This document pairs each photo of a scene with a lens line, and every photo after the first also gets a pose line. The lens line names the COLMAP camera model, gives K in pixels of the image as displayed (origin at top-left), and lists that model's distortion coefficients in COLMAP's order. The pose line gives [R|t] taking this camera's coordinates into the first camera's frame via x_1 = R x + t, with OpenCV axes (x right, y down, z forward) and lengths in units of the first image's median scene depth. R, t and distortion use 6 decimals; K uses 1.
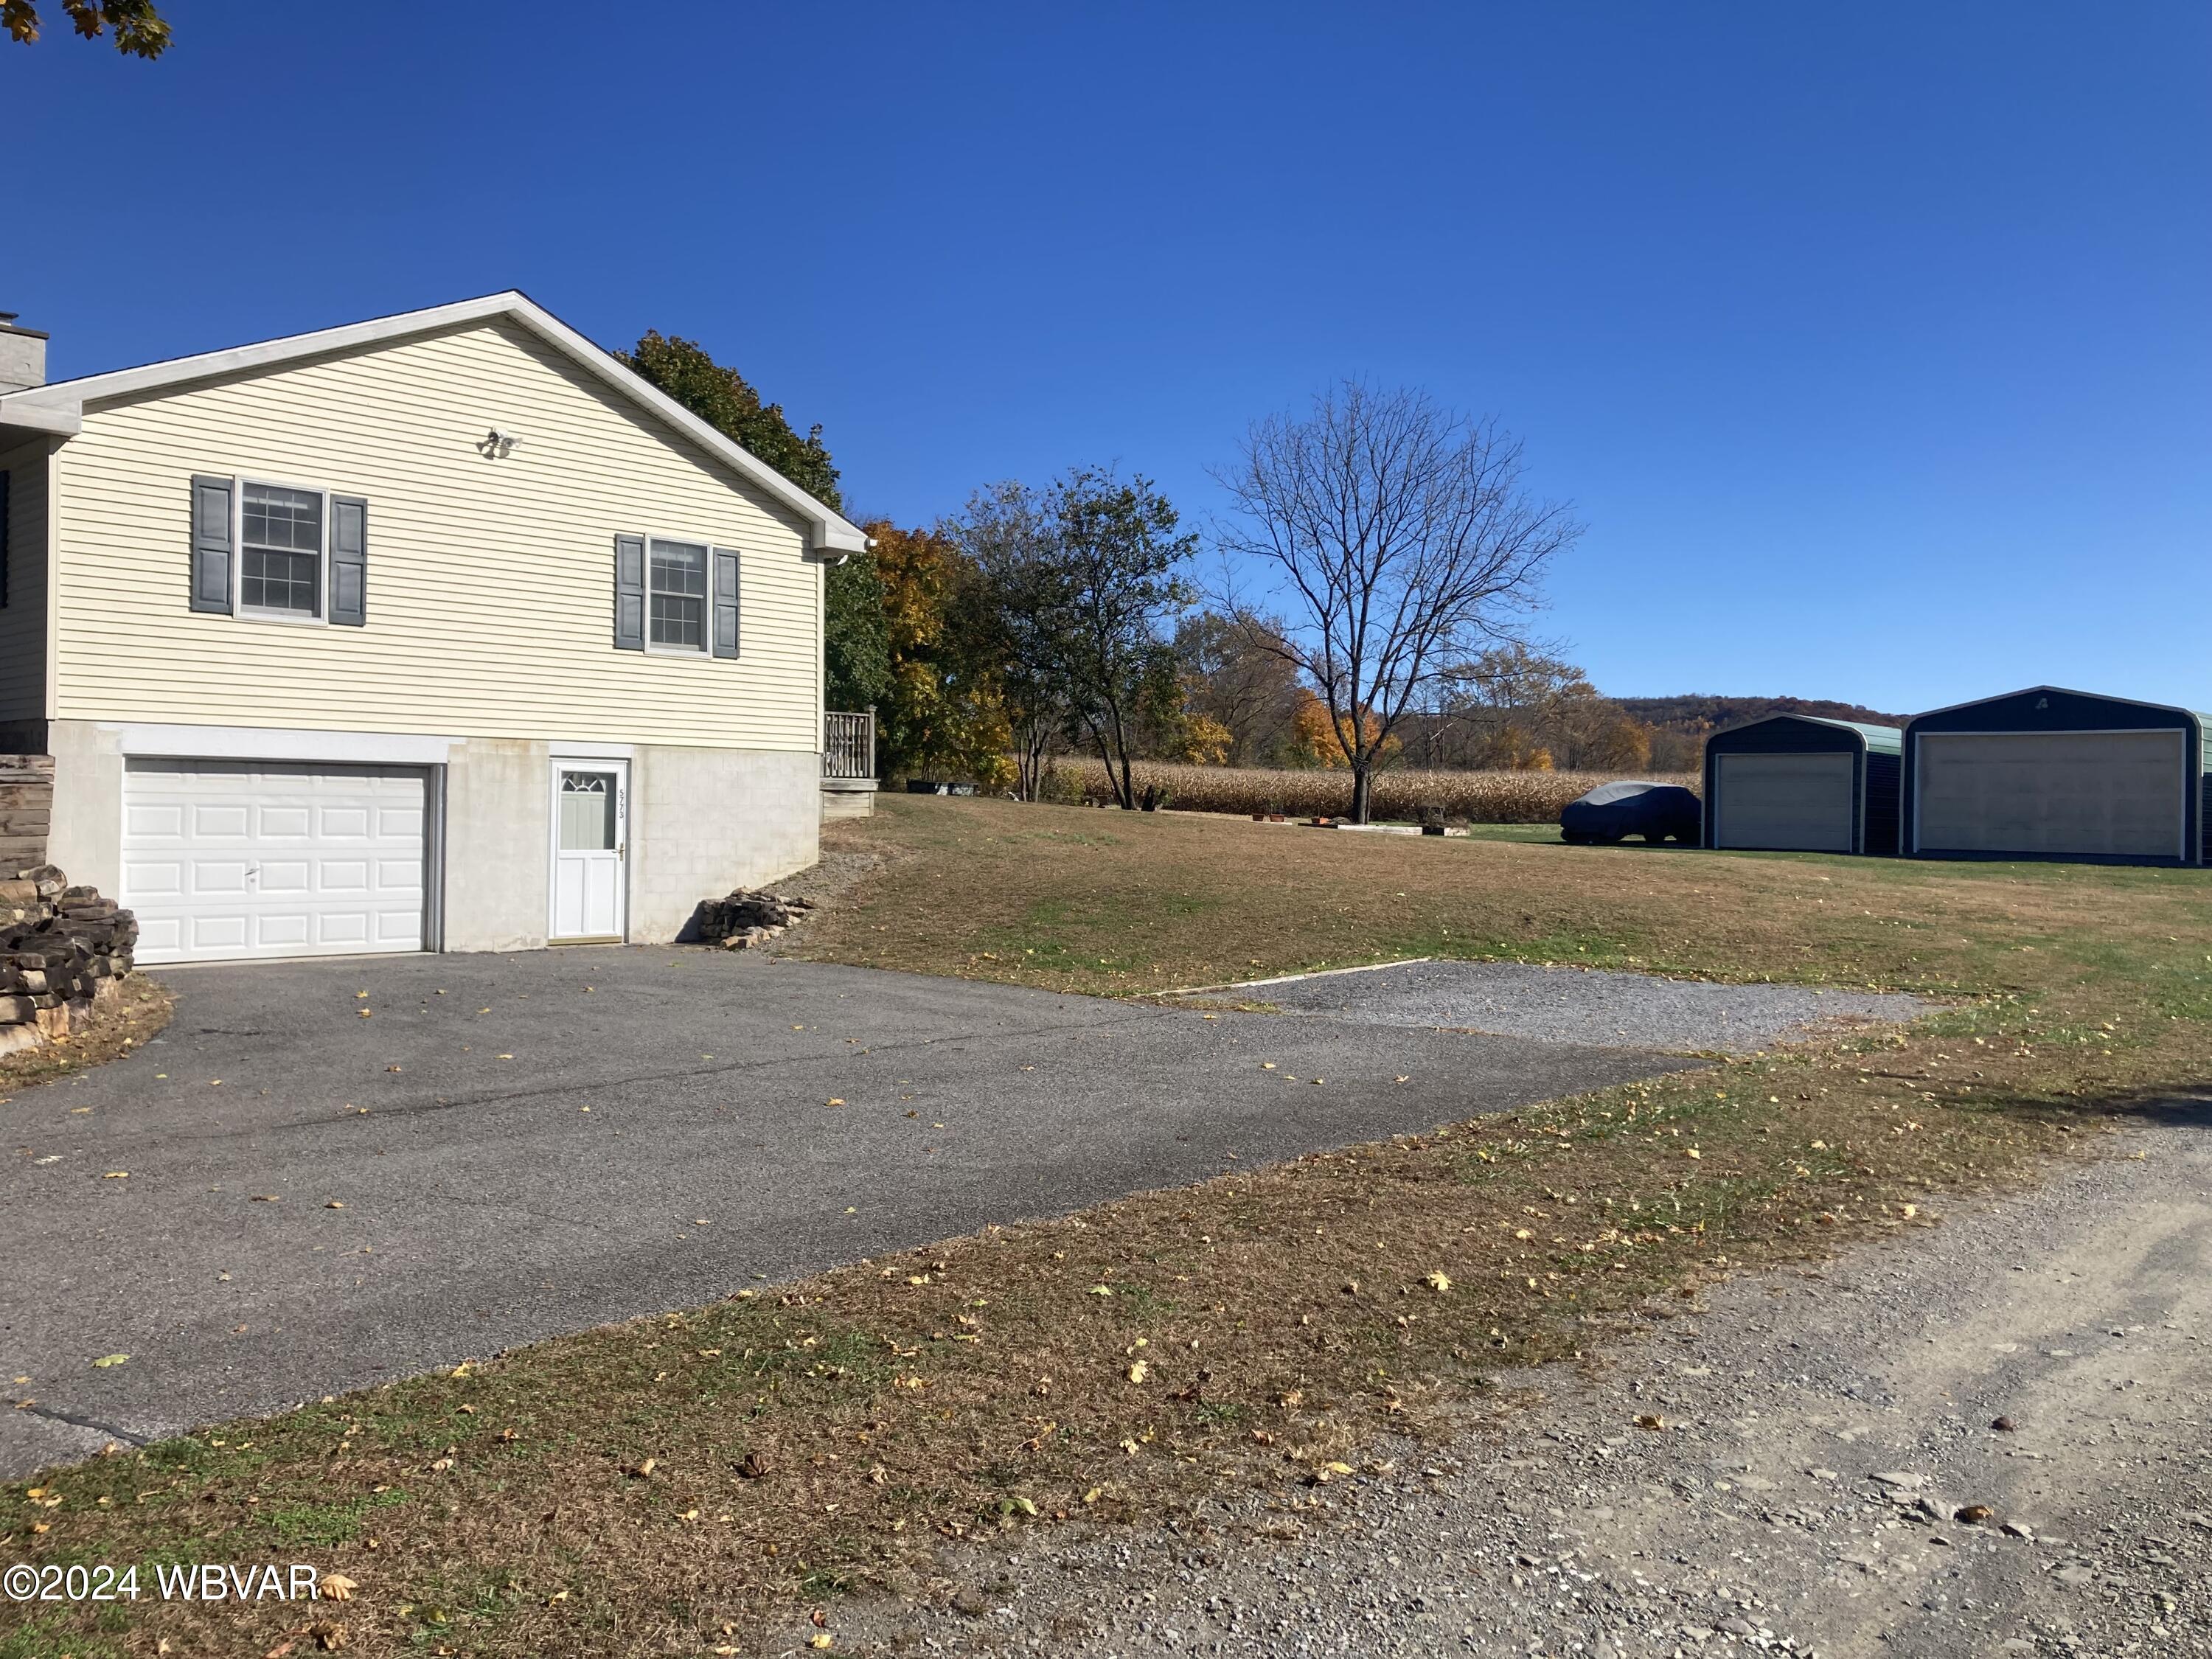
lens RADIAL K [[1816.5, 0, 1104.3], [0, 1816.5, 823.4], [0, 0, 1]] dist [0.014824, -0.015828]
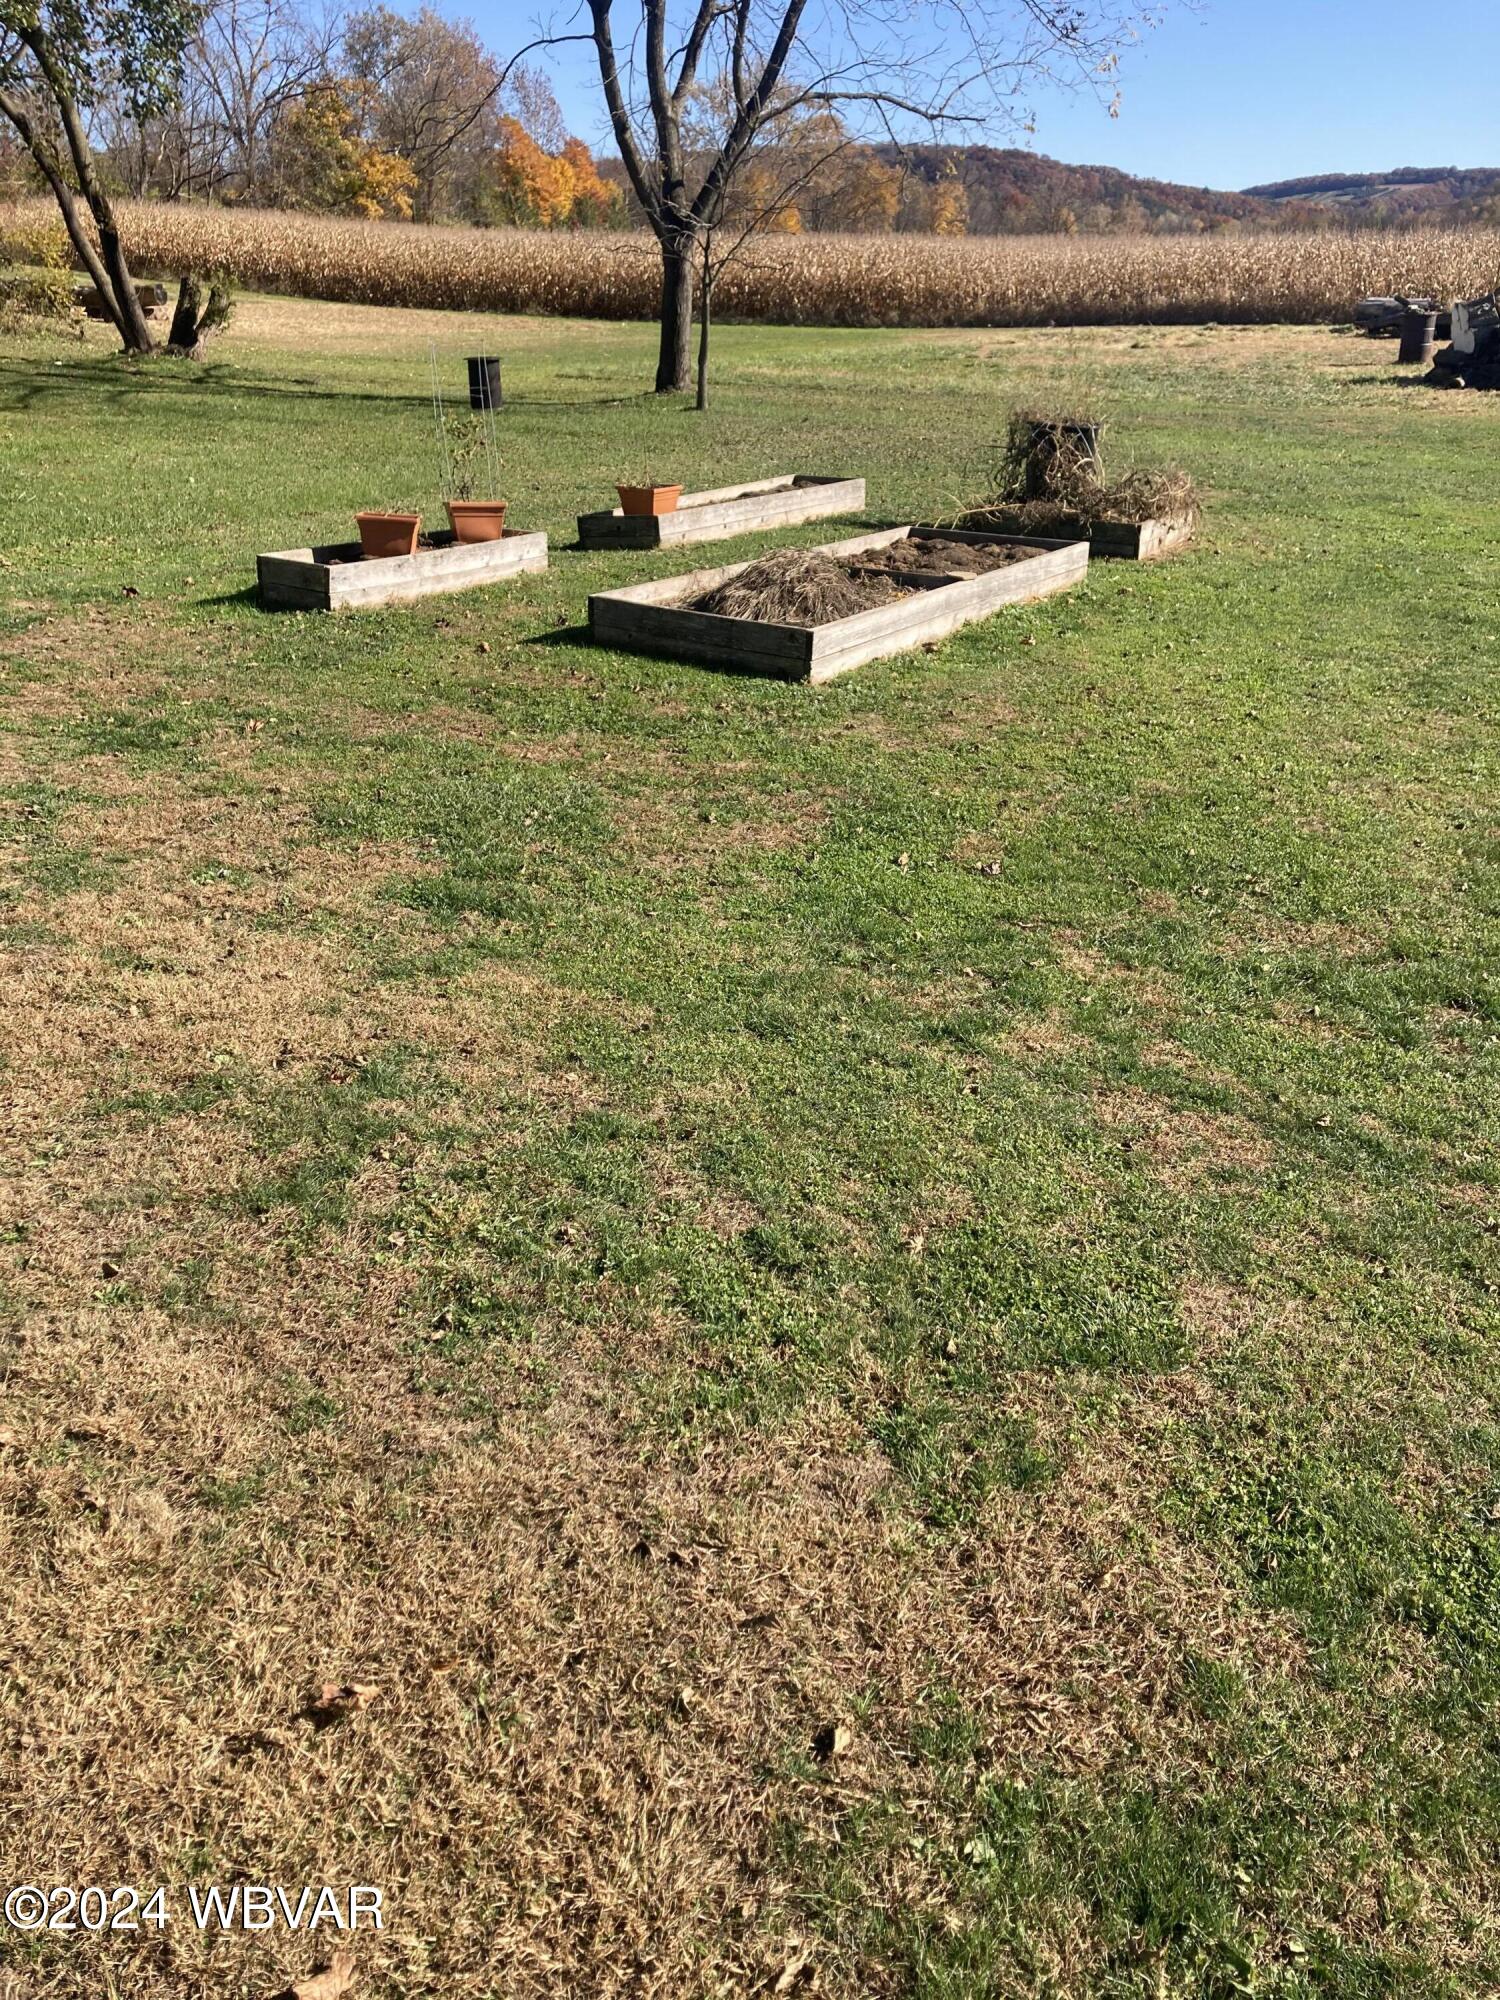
lens RADIAL K [[1638.3, 0, 748.0], [0, 1638.3, 1005.7], [0, 0, 1]] dist [0.024597, -0.024133]
pose [[0.971240, -0.089287, 0.220727, 0.023956], [-0.006512, 0.916720, 0.399478, -0.007798], [-0.238013, -0.389426, 0.889774, 0.256566]]
